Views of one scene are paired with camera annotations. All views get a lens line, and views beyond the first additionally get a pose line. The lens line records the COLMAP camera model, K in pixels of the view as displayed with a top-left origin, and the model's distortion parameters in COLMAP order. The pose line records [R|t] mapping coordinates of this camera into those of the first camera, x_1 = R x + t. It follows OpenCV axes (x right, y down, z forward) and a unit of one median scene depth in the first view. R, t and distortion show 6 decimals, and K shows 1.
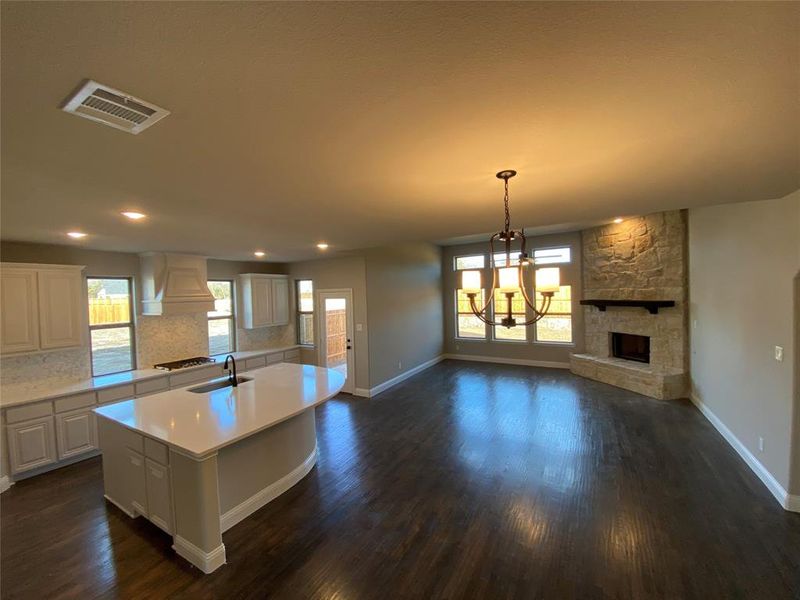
lens RADIAL K [[323.0, 0, 395.7], [0, 323.0, 302.9], [0, 0, 1]] dist [0.020729, -0.000249]
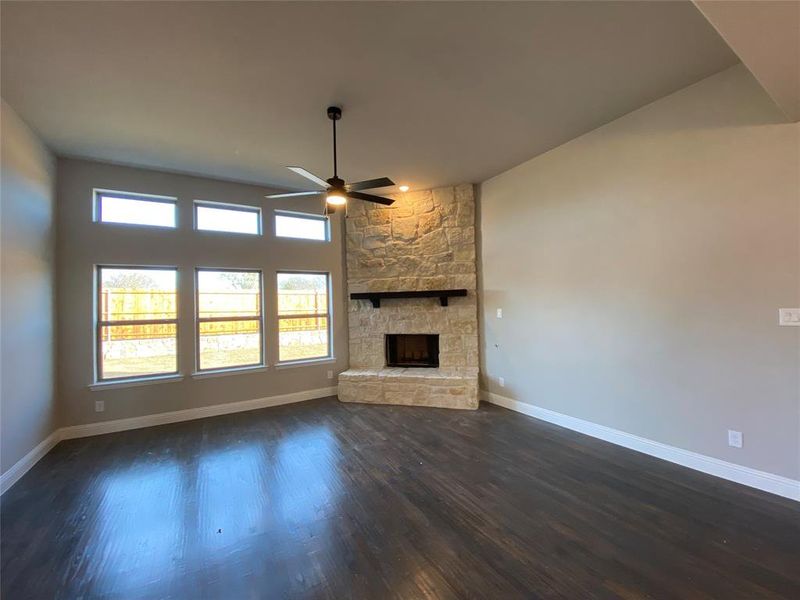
lens RADIAL K [[323.0, 0, 395.3], [0, 323.0, 296.7], [0, 0, 1]] dist [0.020729, -0.000249]
pose [[0.491330, 0.039520, 0.870076, 0.007344], [0.033173, 0.997396, -0.064036, 0.055453], [-0.870341, 0.060326, 0.488740, 0.670767]]
